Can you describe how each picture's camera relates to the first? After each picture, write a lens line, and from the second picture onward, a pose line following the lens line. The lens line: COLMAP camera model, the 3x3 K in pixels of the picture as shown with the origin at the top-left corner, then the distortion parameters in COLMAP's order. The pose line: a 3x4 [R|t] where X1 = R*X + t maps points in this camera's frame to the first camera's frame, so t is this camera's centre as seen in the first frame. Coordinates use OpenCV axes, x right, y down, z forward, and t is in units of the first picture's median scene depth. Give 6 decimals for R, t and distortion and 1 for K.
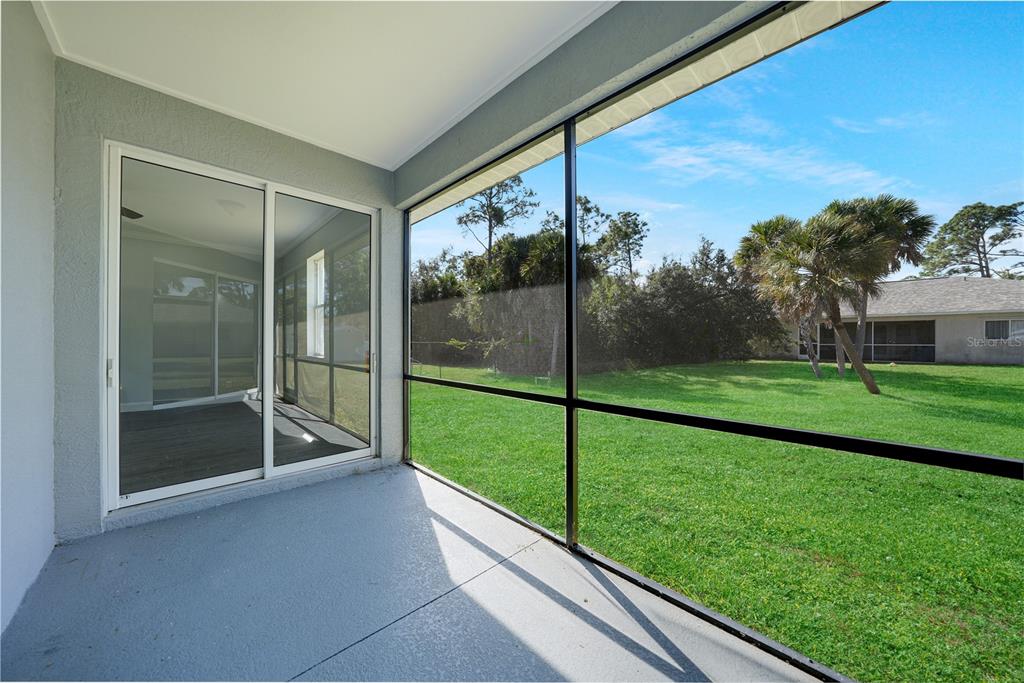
lens RADIAL K [[370.7, 0, 513.0], [0, 370.7, 339.0], [0, 0, 1]] dist [0.001908, 0.001746]
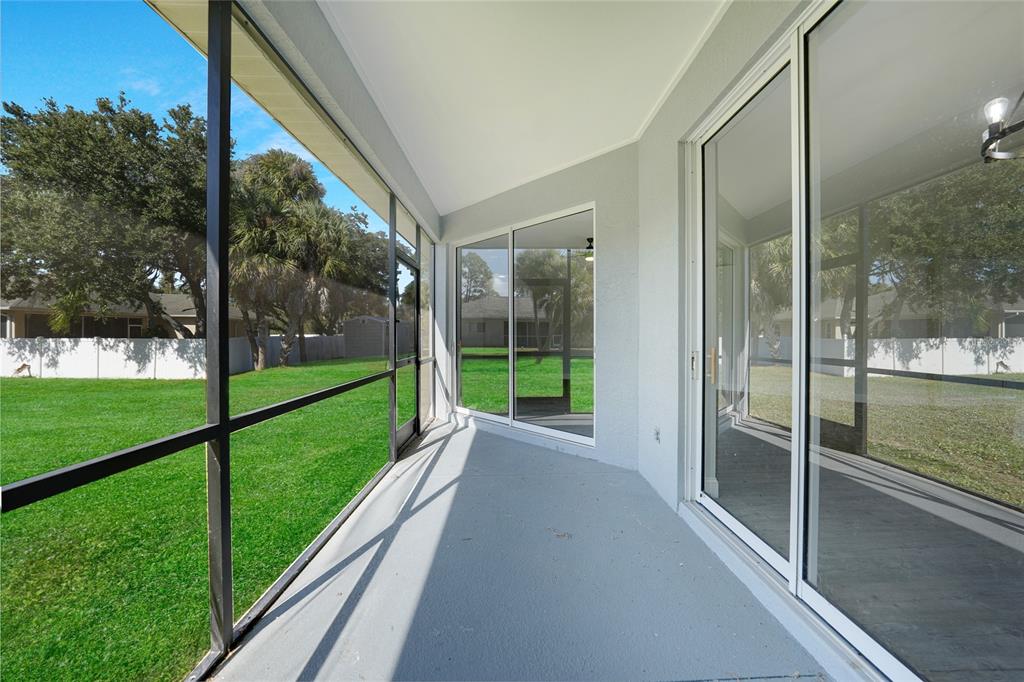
lens RADIAL K [[370.7, 0, 510.4], [0, 370.7, 336.9], [0, 0, 1]] dist [0.001908, 0.001746]
pose [[-0.724488, -0.008337, 0.689237, -0.230118], [-0.003647, 0.999959, 0.008262, 0.000462], [-0.689277, 0.003472, -0.724489, 0.394964]]
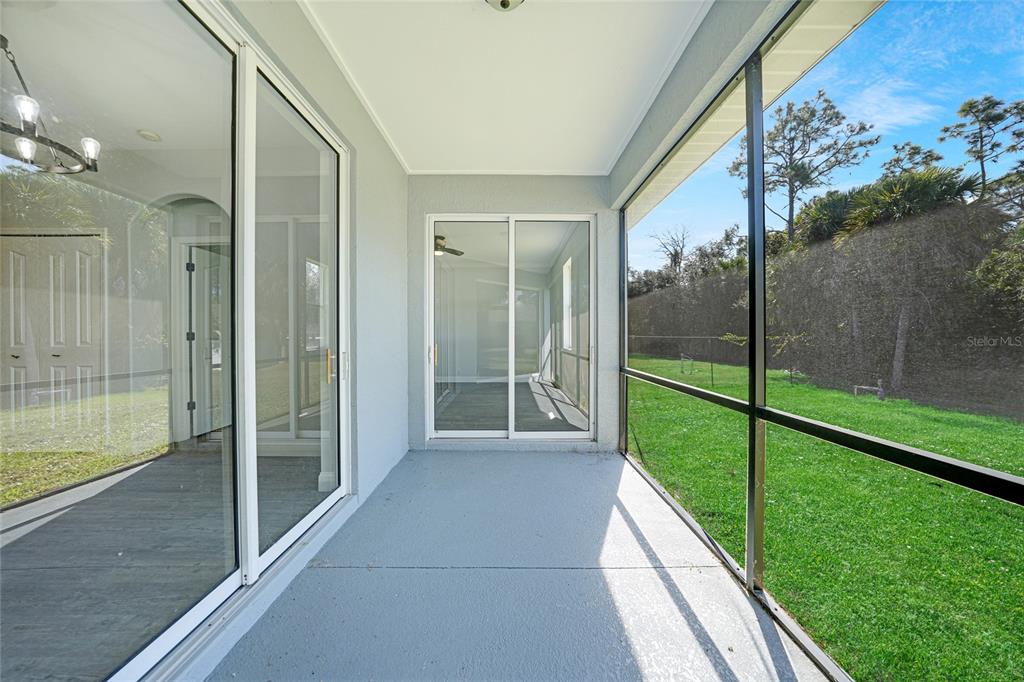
lens RADIAL K [[370.7, 0, 512.6], [0, 370.7, 340.8], [0, 0, 1]] dist [0.001908, 0.001746]
pose [[0.725577, 0.007698, -0.688097, 0.115707], [0.005206, 0.999847, 0.016676, 0.000465], [0.688121, -0.015682, 0.725427, 0.021180]]
